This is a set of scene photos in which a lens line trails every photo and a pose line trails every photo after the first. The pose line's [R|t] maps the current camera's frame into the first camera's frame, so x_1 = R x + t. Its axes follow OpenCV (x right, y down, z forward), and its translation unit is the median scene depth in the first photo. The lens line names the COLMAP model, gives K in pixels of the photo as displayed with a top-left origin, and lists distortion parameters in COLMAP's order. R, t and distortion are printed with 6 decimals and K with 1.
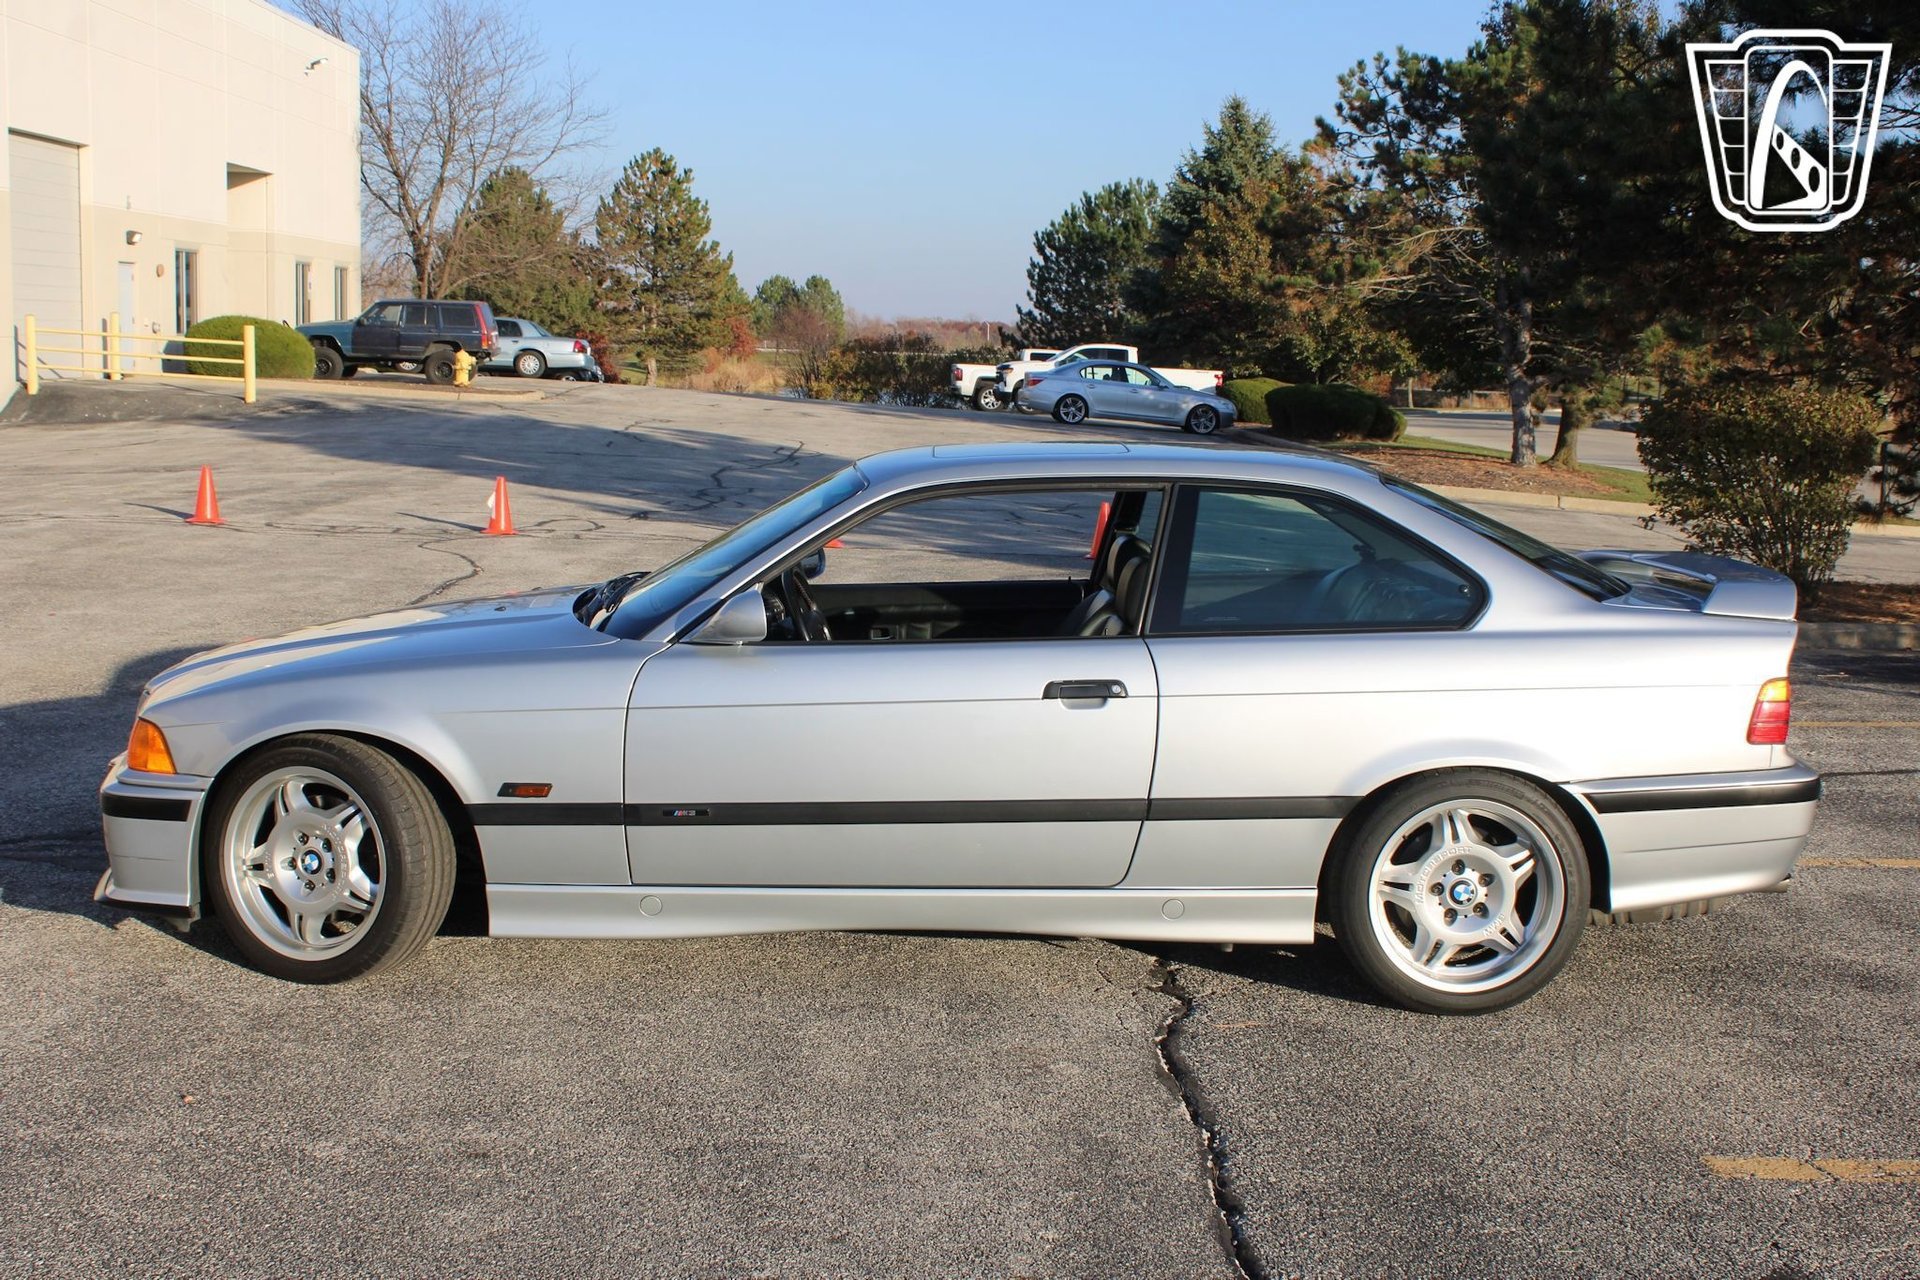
lens RADIAL K [[2188.6, 0, 1007.6], [0, 2188.6, 635.3], [0, 0, 1]] dist [-0.087557, 0.040313]
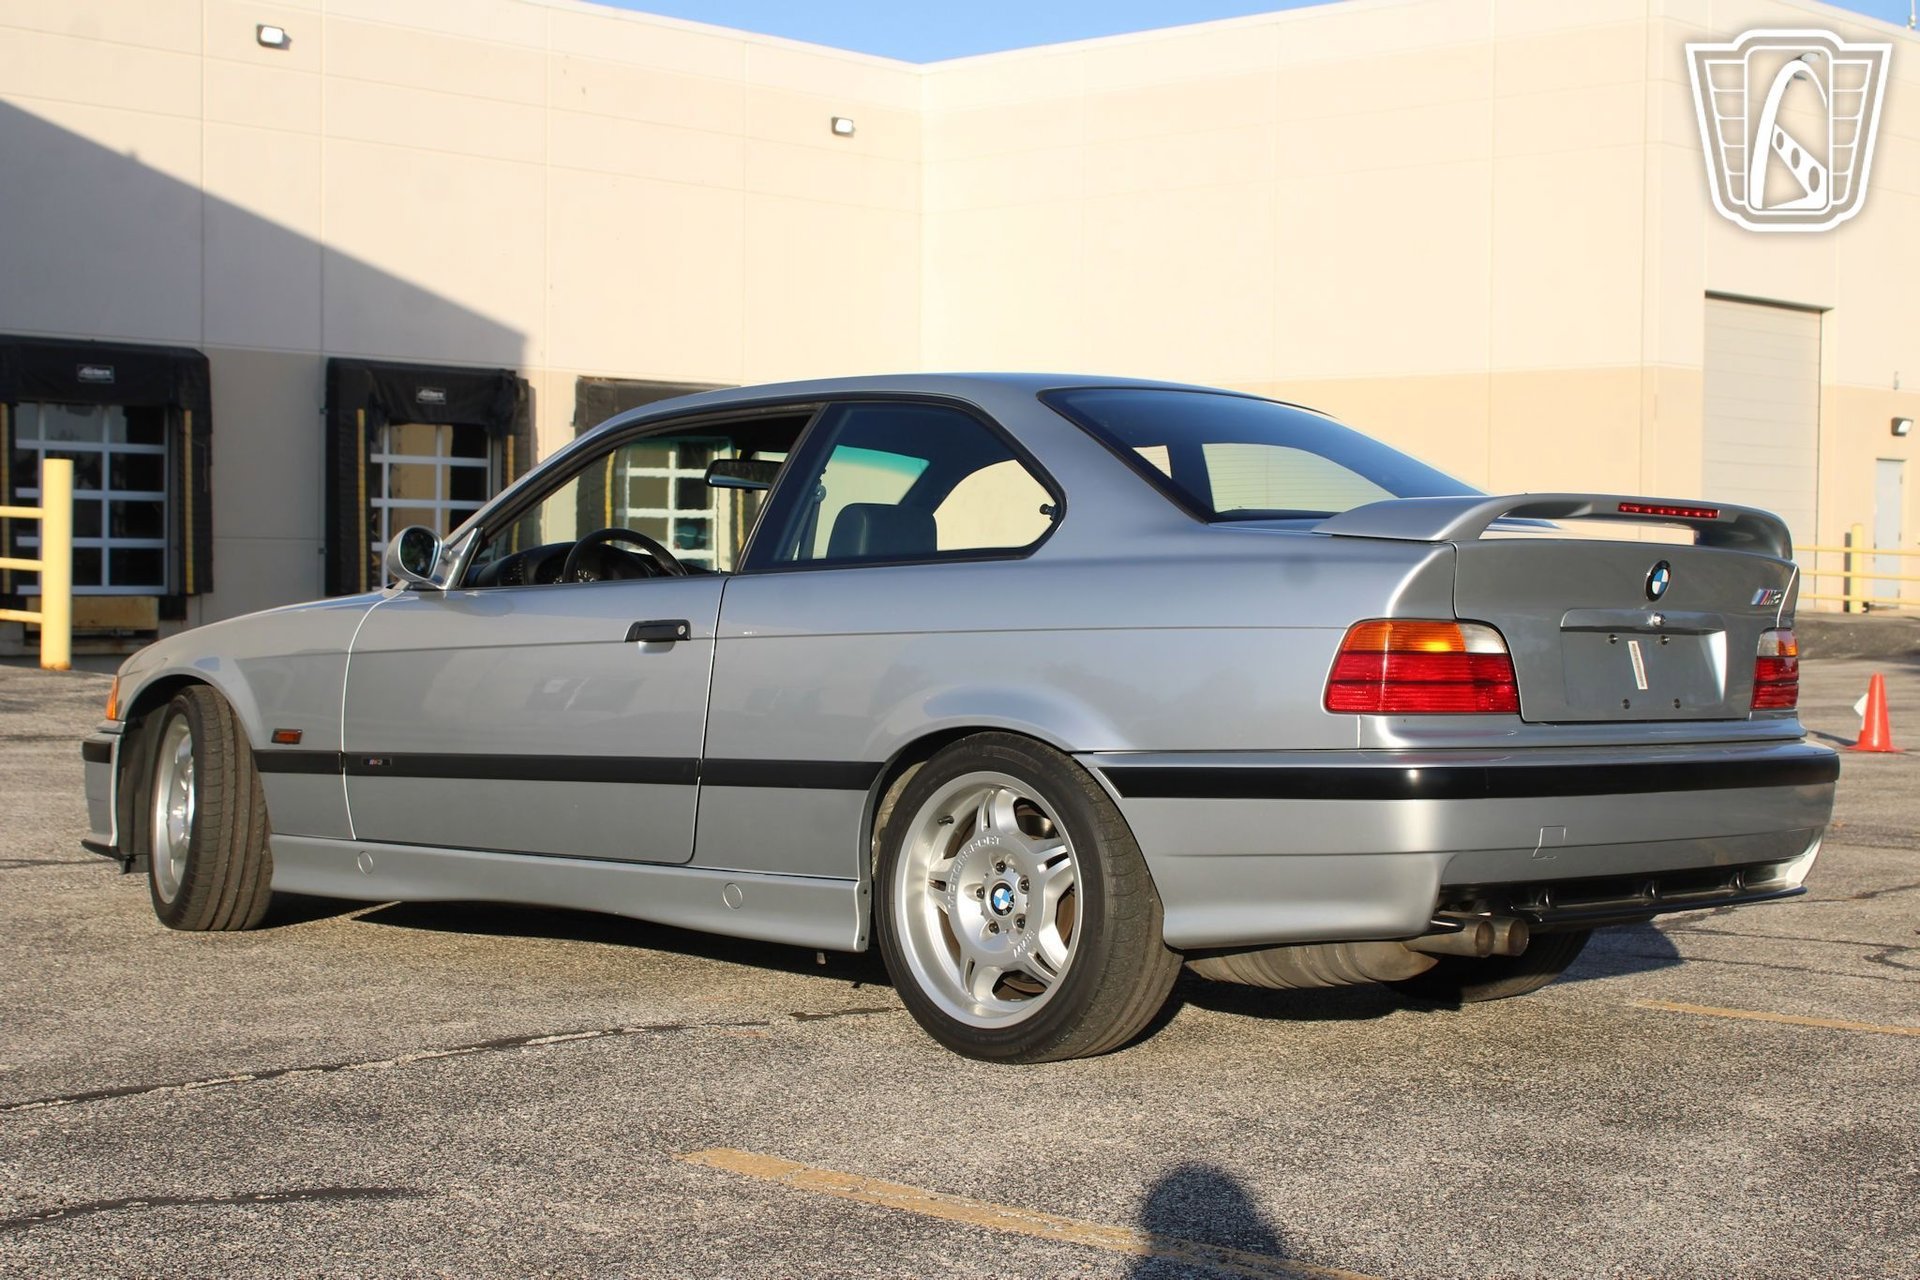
lens RADIAL K [[3081.8, 0, 960.0], [0, 3081.8, 640.0], [0, 0, 1]] dist [-0.023357, 0.080821]
pose [[0.703200, -0.010014, -0.710921, 0.366820], [-0.081178, 0.992231, -0.094273, 0.049700], [0.706343, 0.124004, 0.696924, 0.085079]]
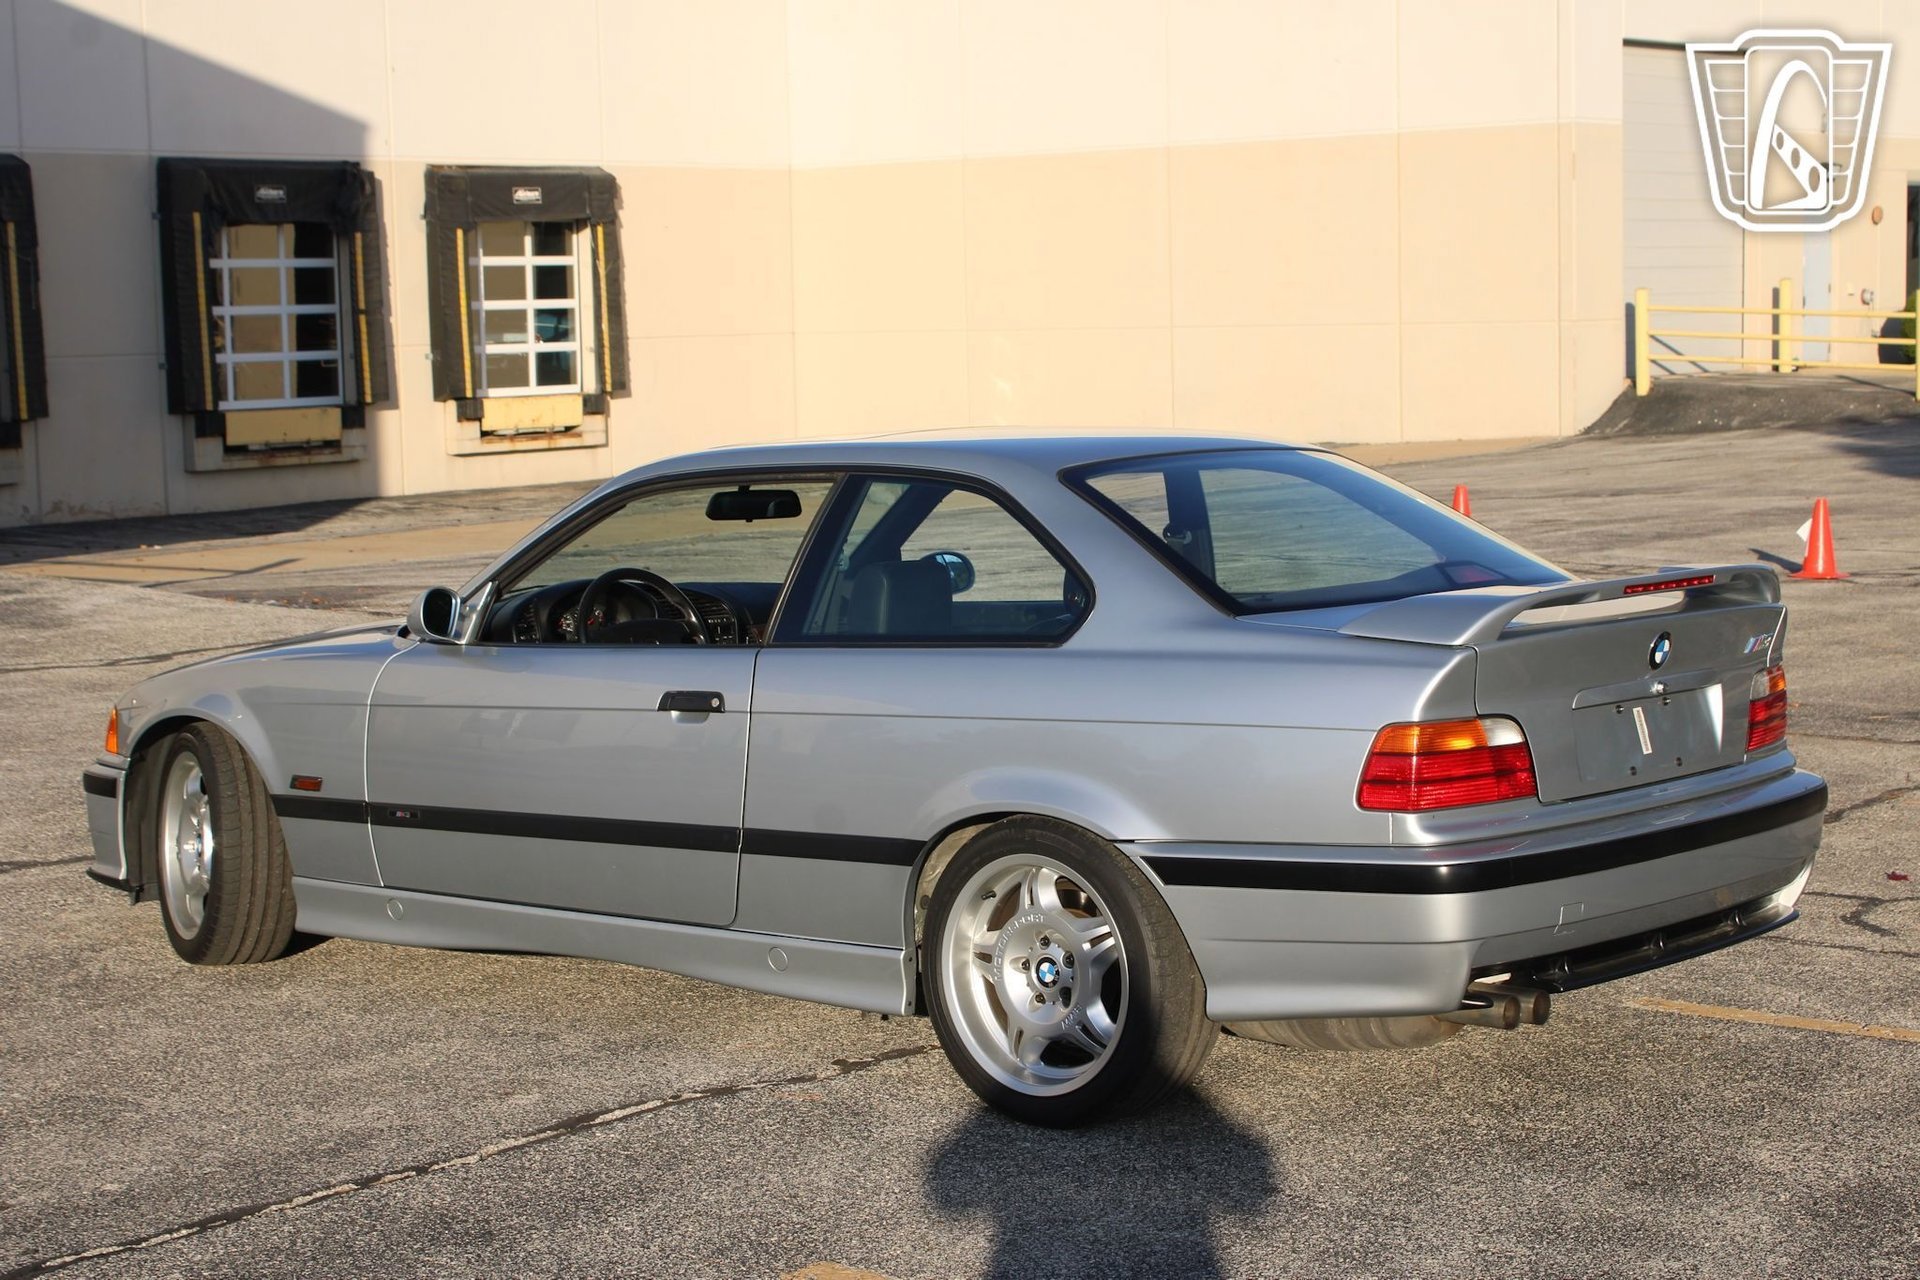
lens RADIAL K [[3306.3, 0, 960.0], [0, 3306.3, 640.0], [0, 0, 1]] dist [-0.000173, 0.055028]
pose [[0.731949, 0.018803, -0.681099, 0.384687], [-0.042766, 0.998916, -0.018382, 0.007308], [0.680015, 0.042583, 0.731960, 0.029563]]
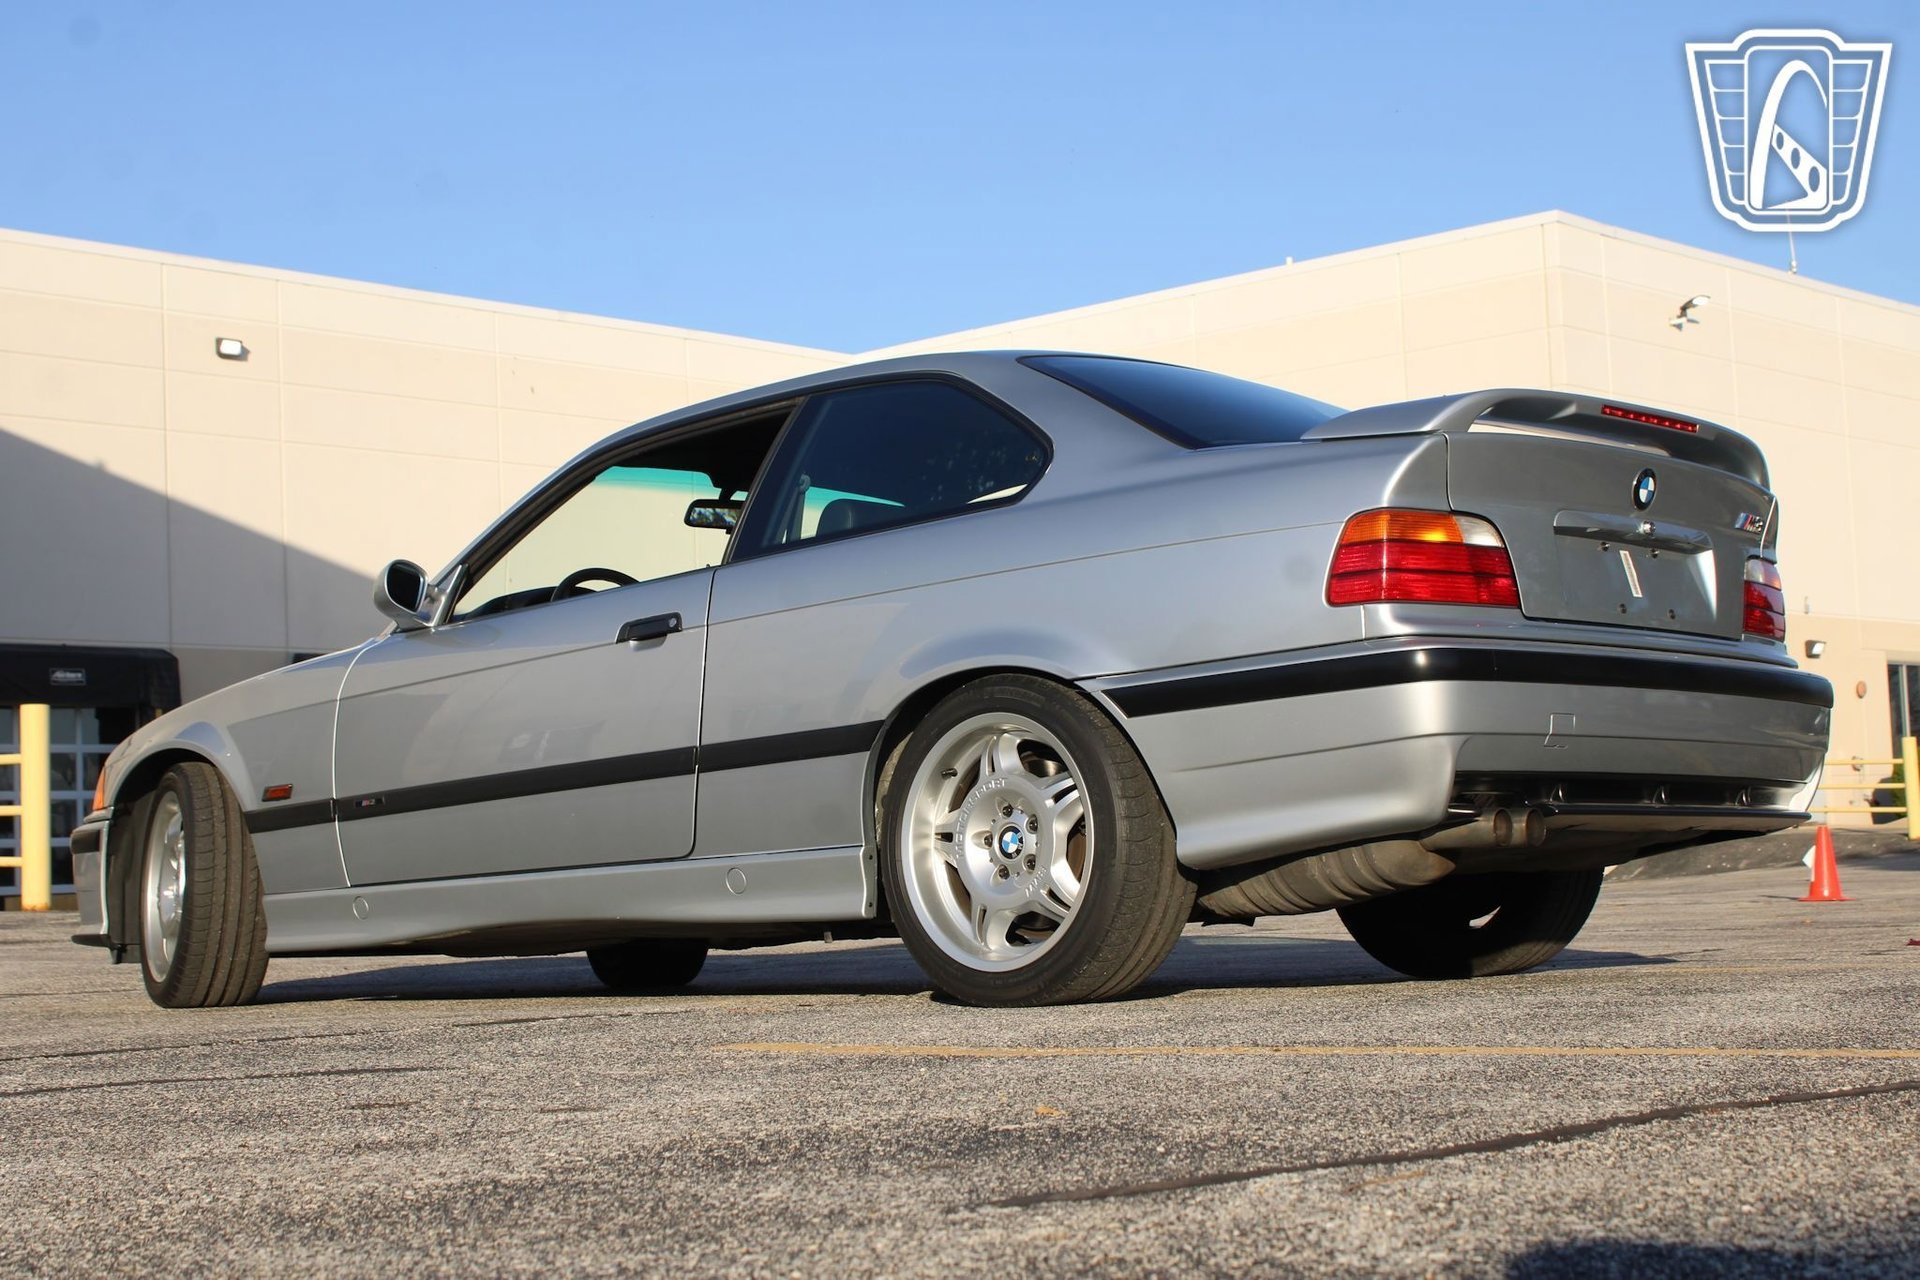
lens RADIAL K [[2979.5, 0, 960.0], [0, 2979.5, 640.0], [0, 0, 1]] dist [-0.018189, 0.029729]
pose [[0.712360, -0.118370, -0.691759, 0.349121], [-0.028167, 0.980057, -0.196708, 0.096100], [0.701248, 0.159612, 0.694820, 0.097131]]
